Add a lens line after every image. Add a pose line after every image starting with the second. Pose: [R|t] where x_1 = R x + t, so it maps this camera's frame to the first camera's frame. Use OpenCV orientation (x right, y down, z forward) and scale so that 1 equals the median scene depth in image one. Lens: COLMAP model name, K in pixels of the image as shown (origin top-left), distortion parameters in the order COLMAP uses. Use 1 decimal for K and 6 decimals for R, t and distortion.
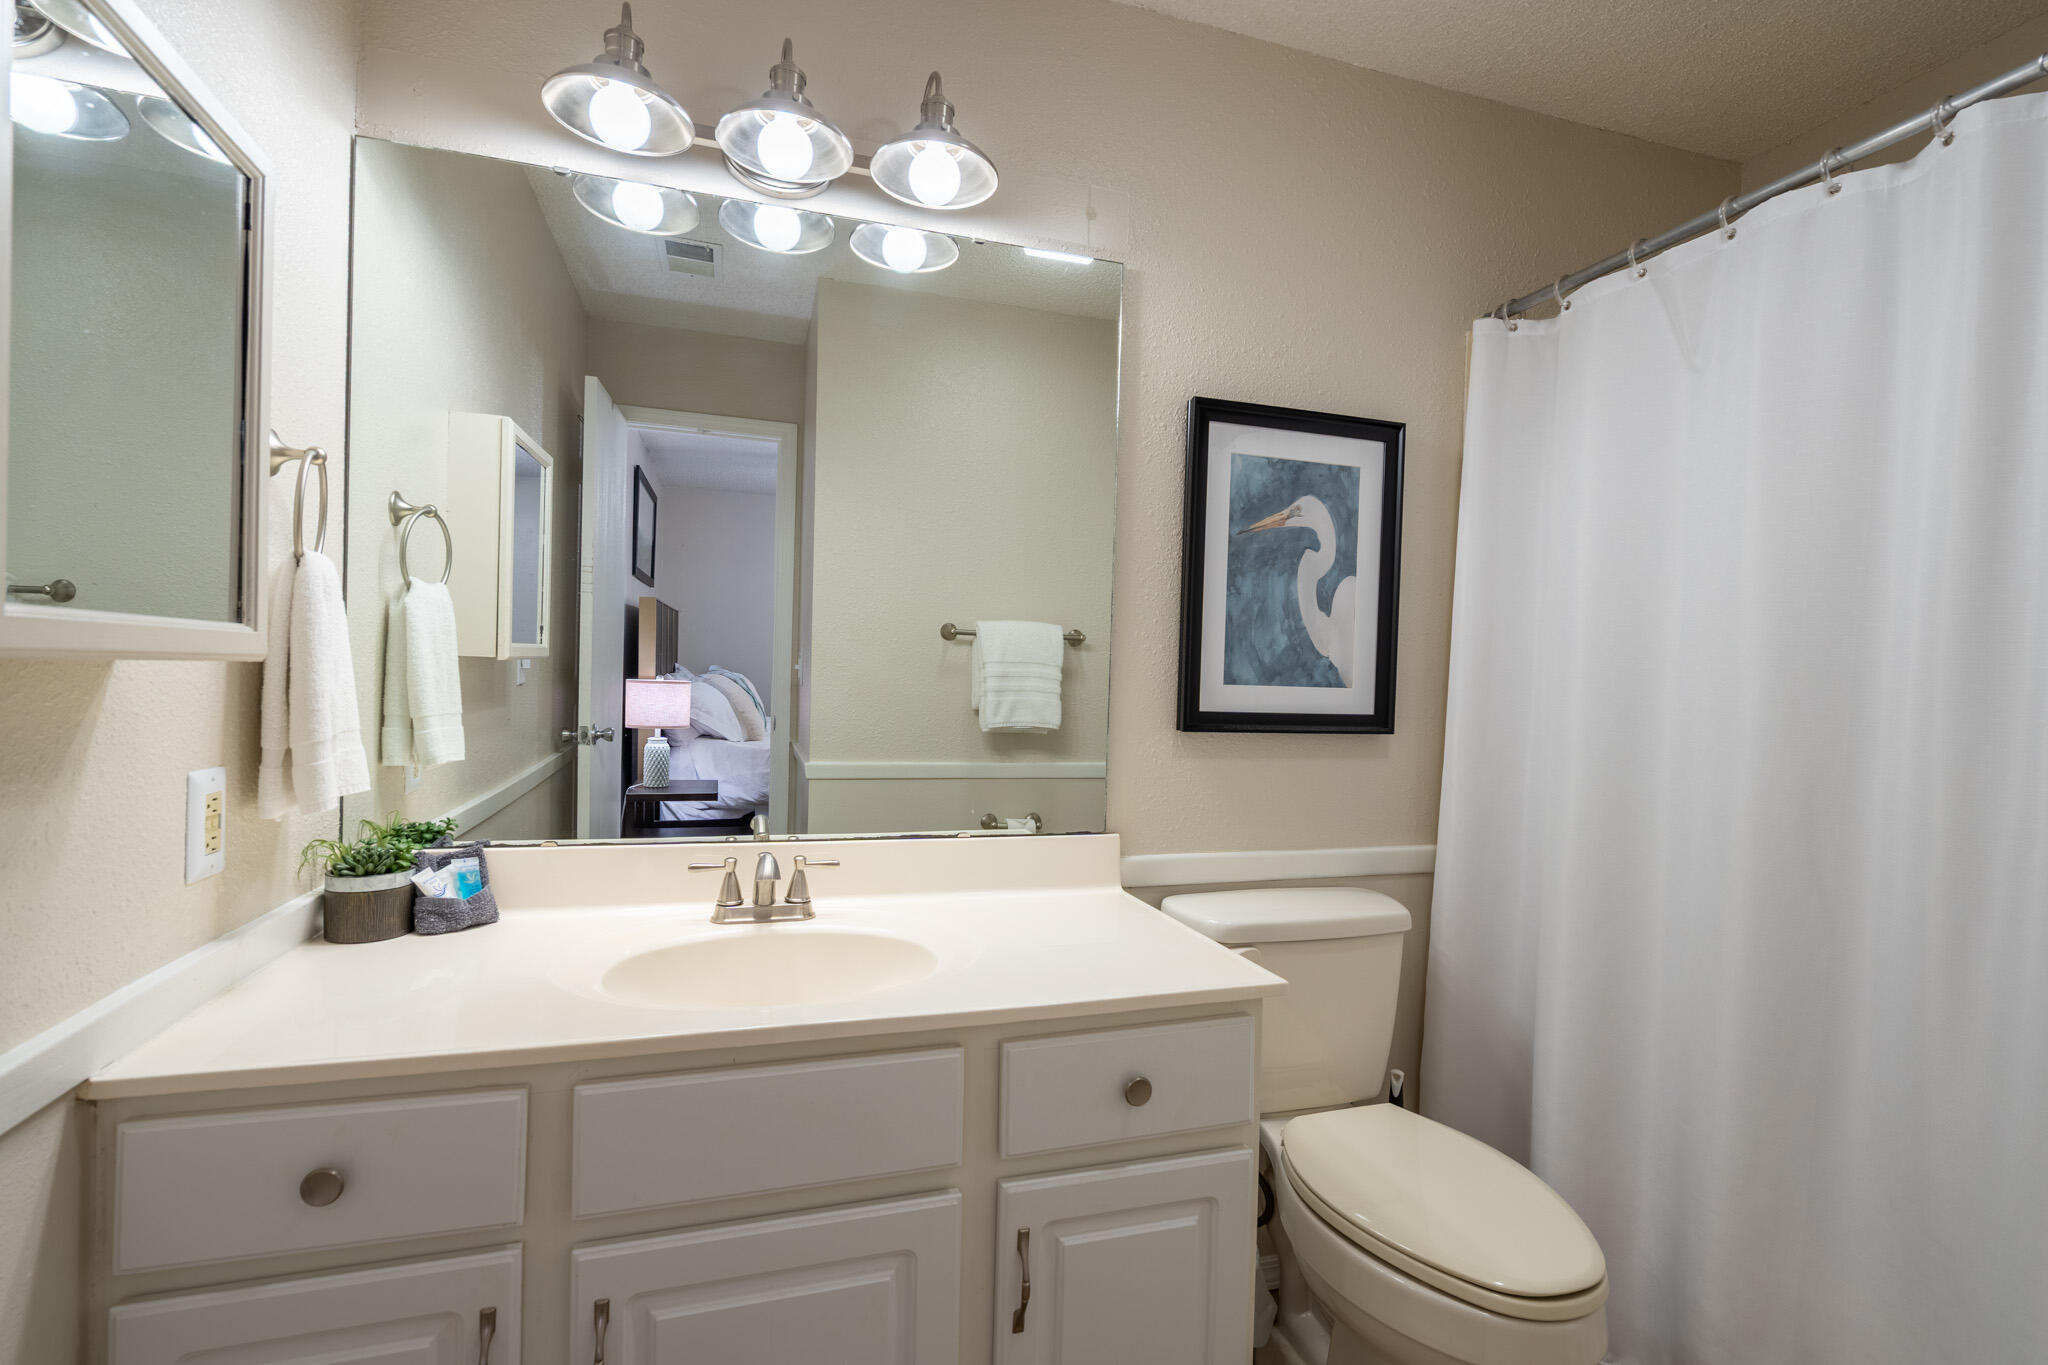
lens RADIAL K [[937.3, 0, 1014.5], [0, 937.3, 695.4], [0, 0, 1]] dist [-0.003739, 0.000213]
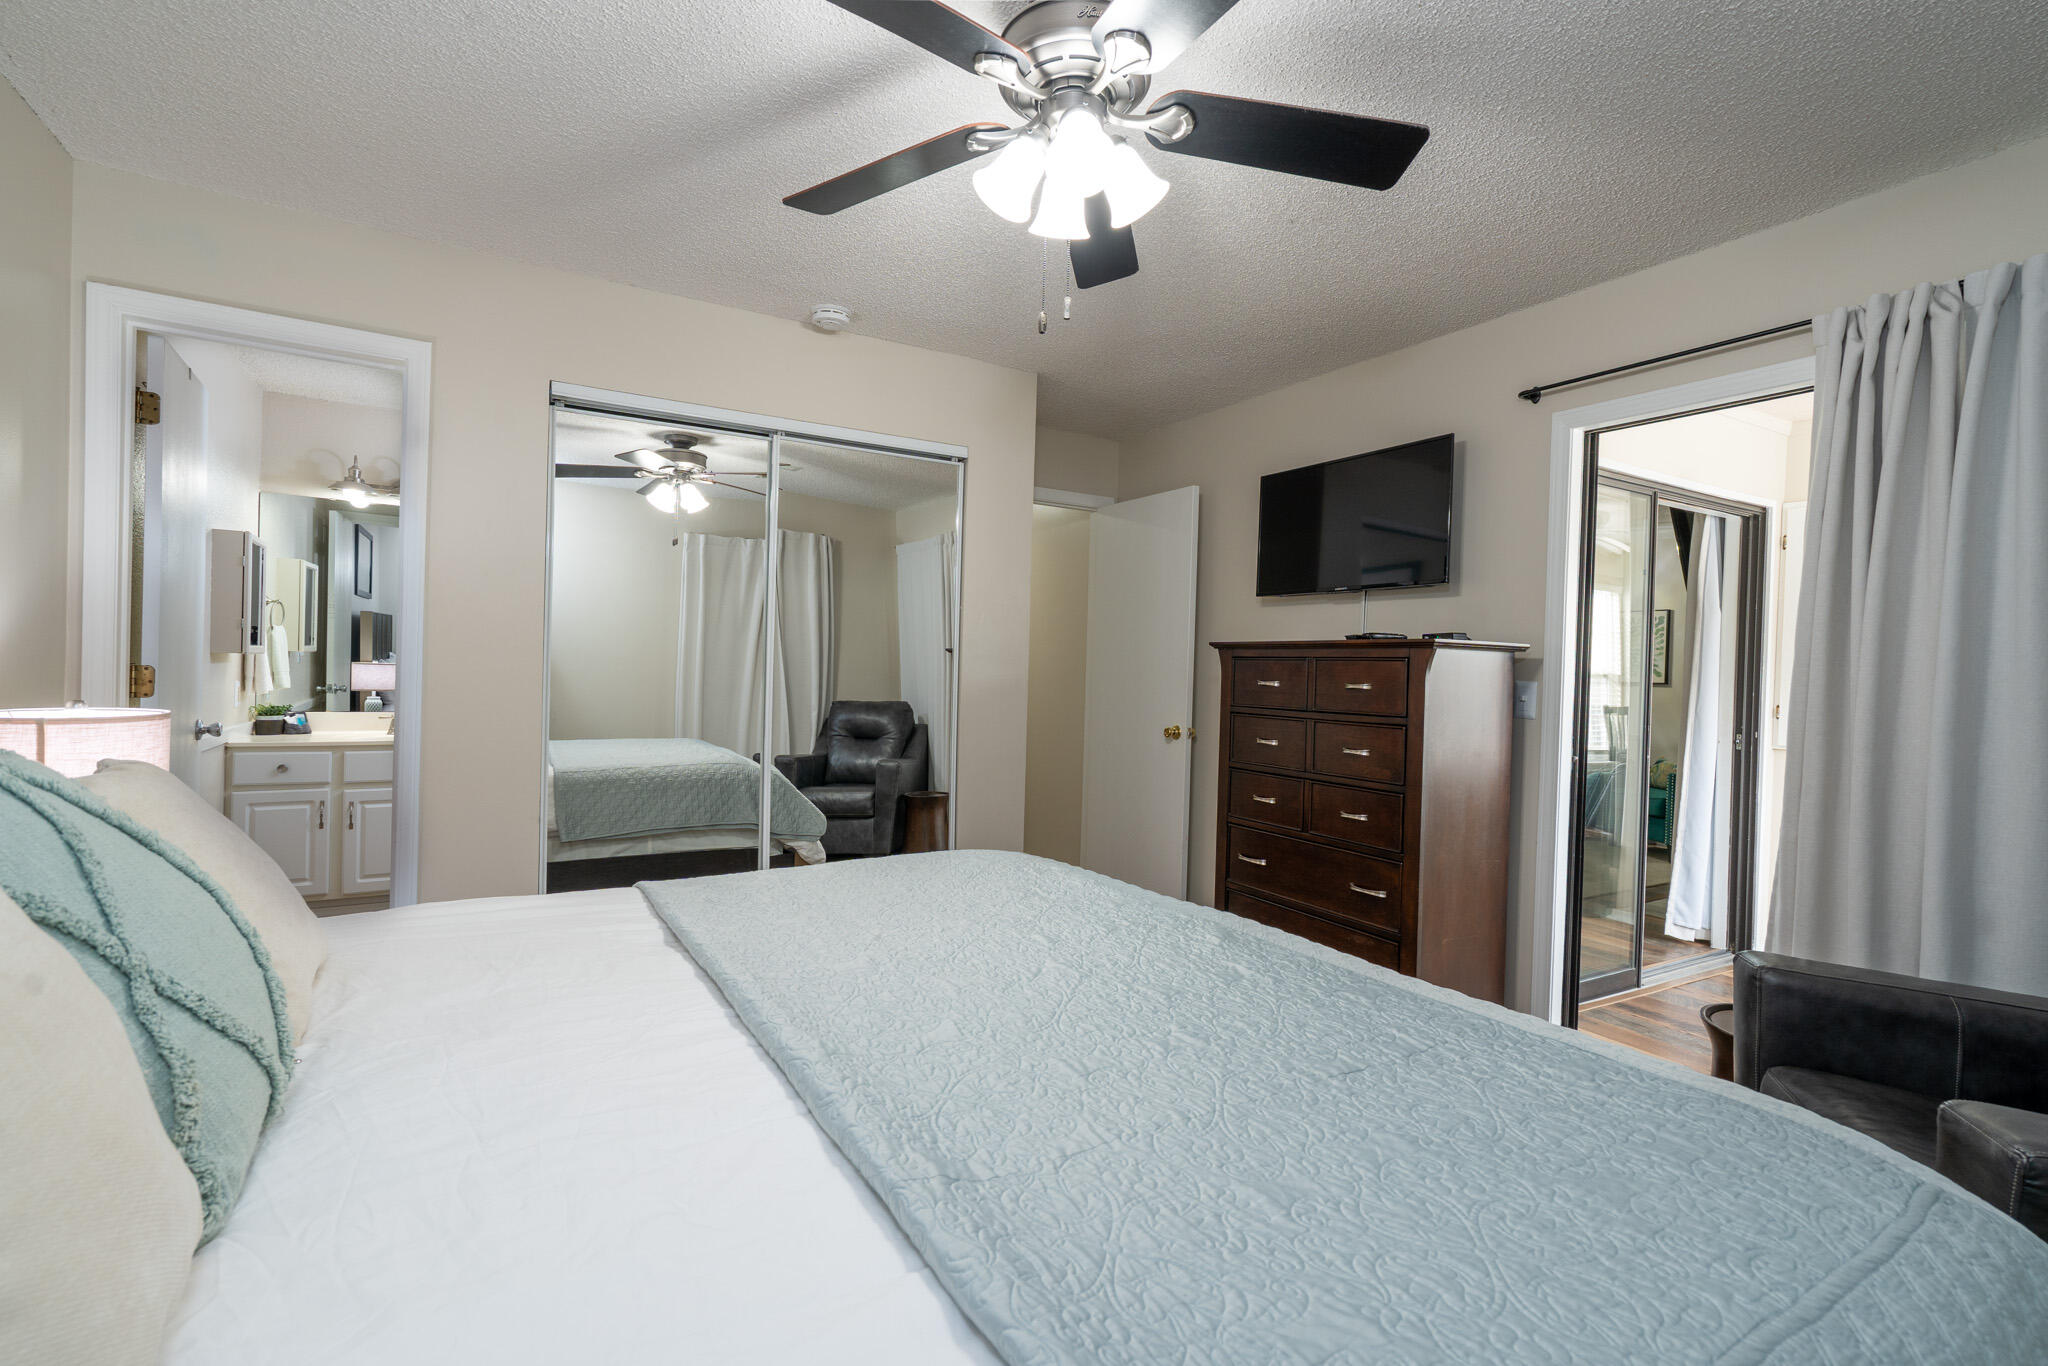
lens RADIAL K [[937.3, 0, 1020.6], [0, 937.3, 687.3], [0, 0, 1]] dist [-0.003739, 0.000213]
pose [[0.973120, -0.010667, 0.230052, 1.046635], [0.009651, 0.999938, 0.005544, 0.086314], [-0.230097, -0.003175, 0.973163, -2.601094]]
